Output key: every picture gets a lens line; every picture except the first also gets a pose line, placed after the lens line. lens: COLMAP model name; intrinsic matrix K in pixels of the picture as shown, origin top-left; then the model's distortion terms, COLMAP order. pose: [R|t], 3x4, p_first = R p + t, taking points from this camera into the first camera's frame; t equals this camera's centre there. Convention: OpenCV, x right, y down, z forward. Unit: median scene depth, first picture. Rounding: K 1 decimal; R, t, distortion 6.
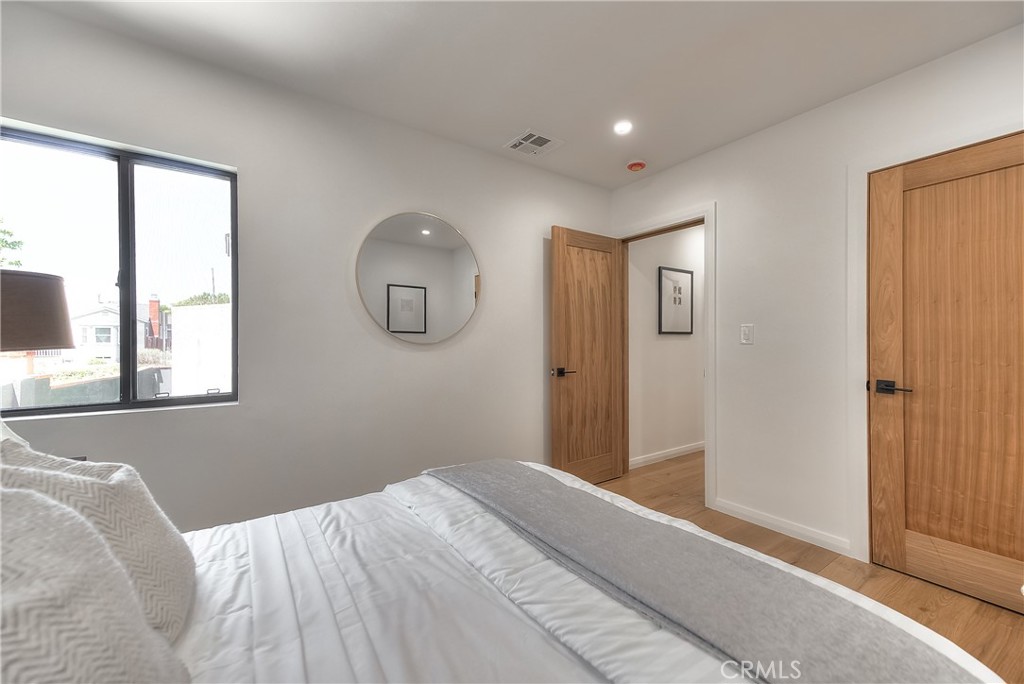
lens RADIAL K [[416.1, 0, 507.5], [0, 416.1, 339.4], [0, 0, 1]] dist [0.001443, 0.000085]
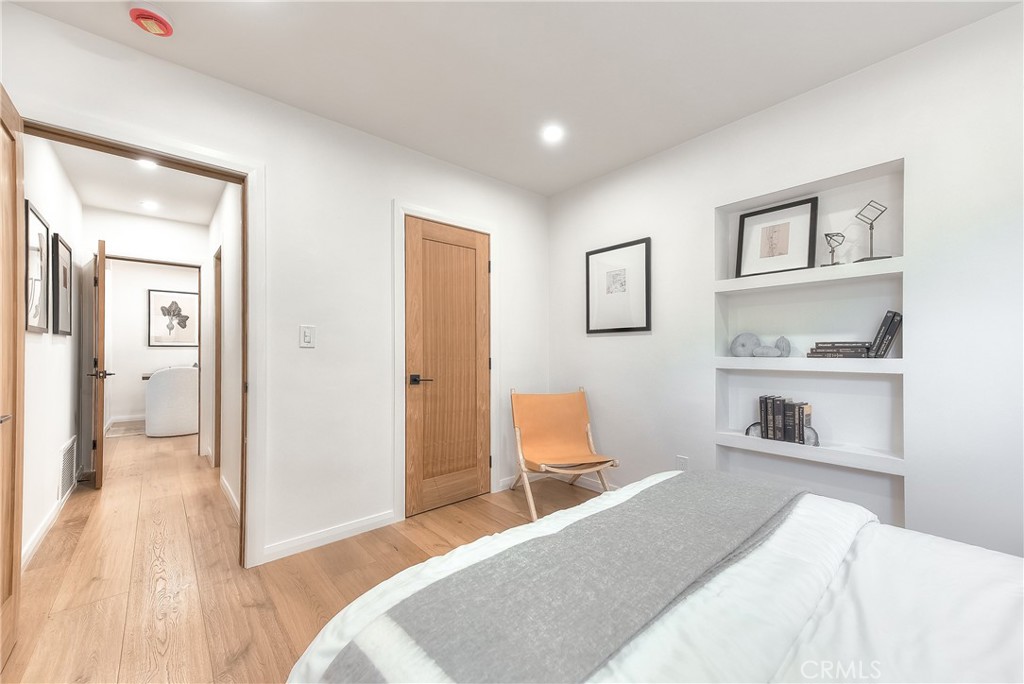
lens RADIAL K [[406.0, 0, 512.0], [0, 406.0, 342.0], [0, 0, 1]] dist [0.000809, 0.000099]
pose [[-0.147349, 0.024947, 0.988770, -0.440345], [-0.003111, 0.999665, -0.025685, 0.027184], [-0.989080, -0.006861, -0.147222, 0.907681]]
